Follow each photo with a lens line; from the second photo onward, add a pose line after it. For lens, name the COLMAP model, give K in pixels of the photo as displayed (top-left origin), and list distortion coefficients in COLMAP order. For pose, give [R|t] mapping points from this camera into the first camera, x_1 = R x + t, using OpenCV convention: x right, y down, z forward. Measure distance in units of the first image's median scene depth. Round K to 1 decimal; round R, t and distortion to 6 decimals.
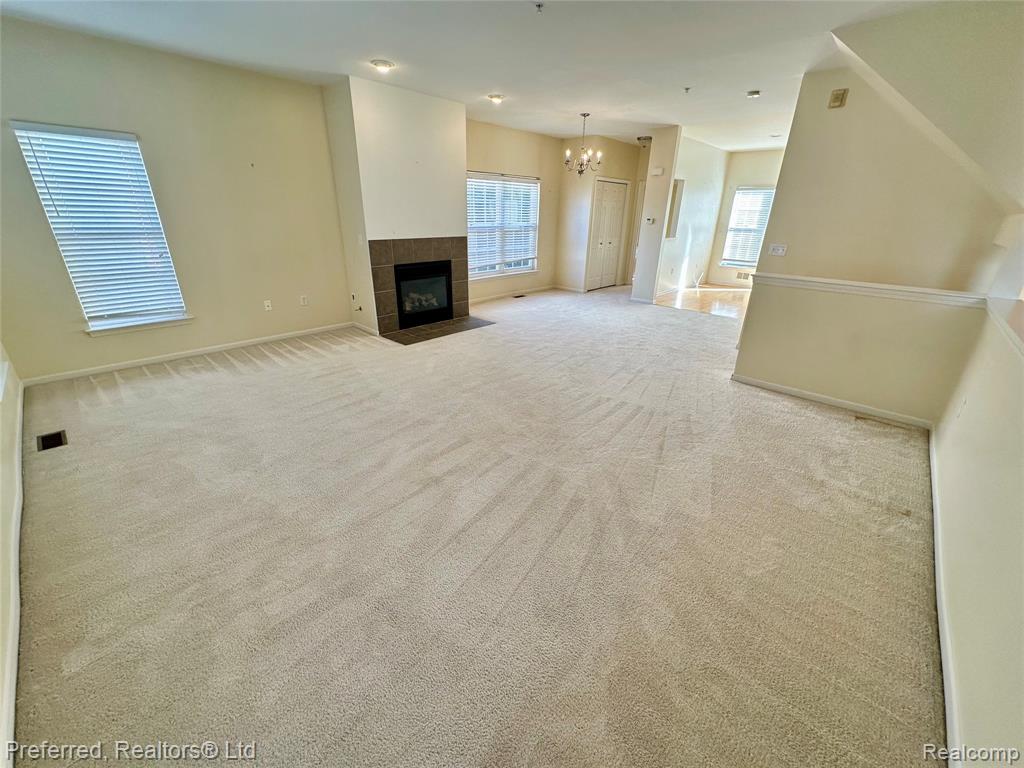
lens RADIAL K [[409.4, 0, 517.4], [0, 409.4, 380.6], [0, 0, 1]] dist [0.001410, 0.000949]
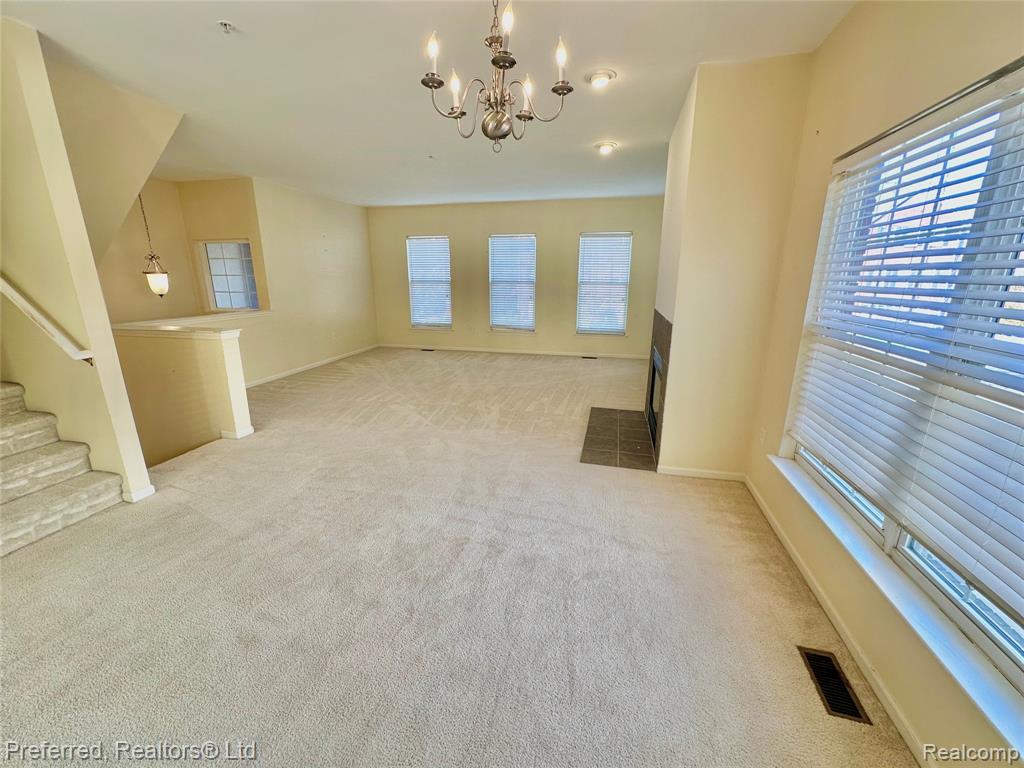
lens RADIAL K [[409.4, 0, 512.1], [0, 409.4, 383.6], [0, 0, 1]] dist [0.001410, 0.000949]
pose [[-0.874360, 0.101475, -0.474549, 0.334866], [-0.205280, 0.808748, 0.551169, -0.601444], [0.439720, 0.579335, -0.686306, 1.475029]]
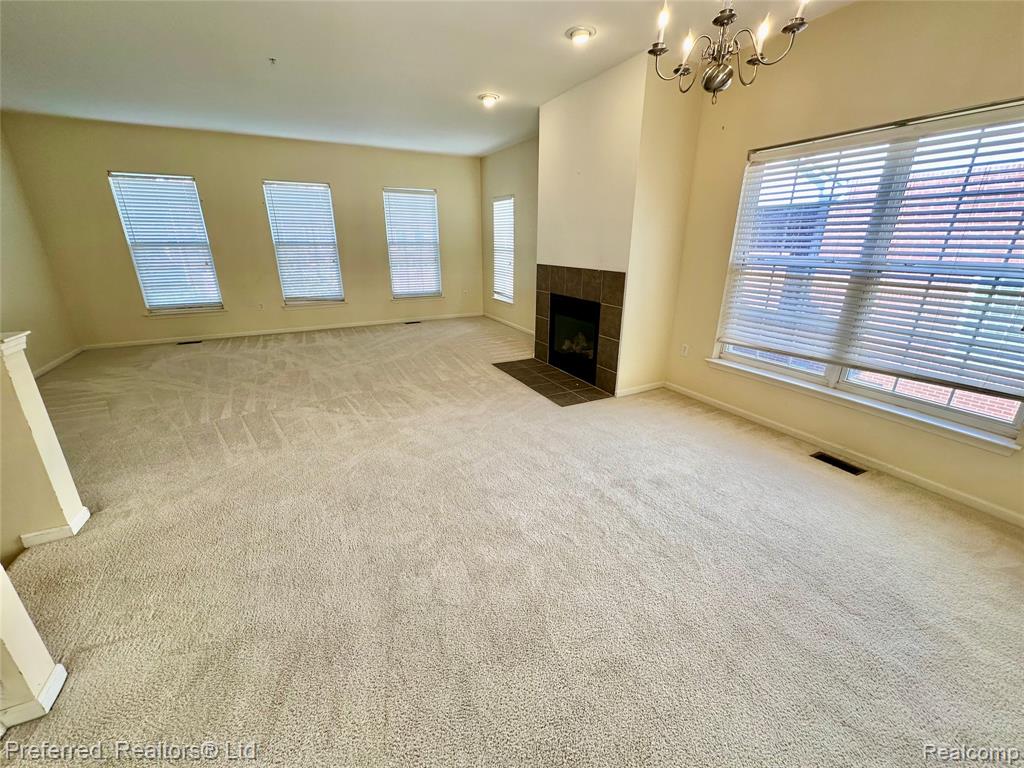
lens RADIAL K [[409.4, 0, 512.8], [0, 409.4, 381.5], [0, 0, 1]] dist [0.001410, 0.000949]
pose [[-0.340420, 0.289019, -0.894753, 0.598825], [-0.367329, 0.835091, 0.409502, -0.459109], [0.865554, 0.468071, -0.178117, 1.178495]]
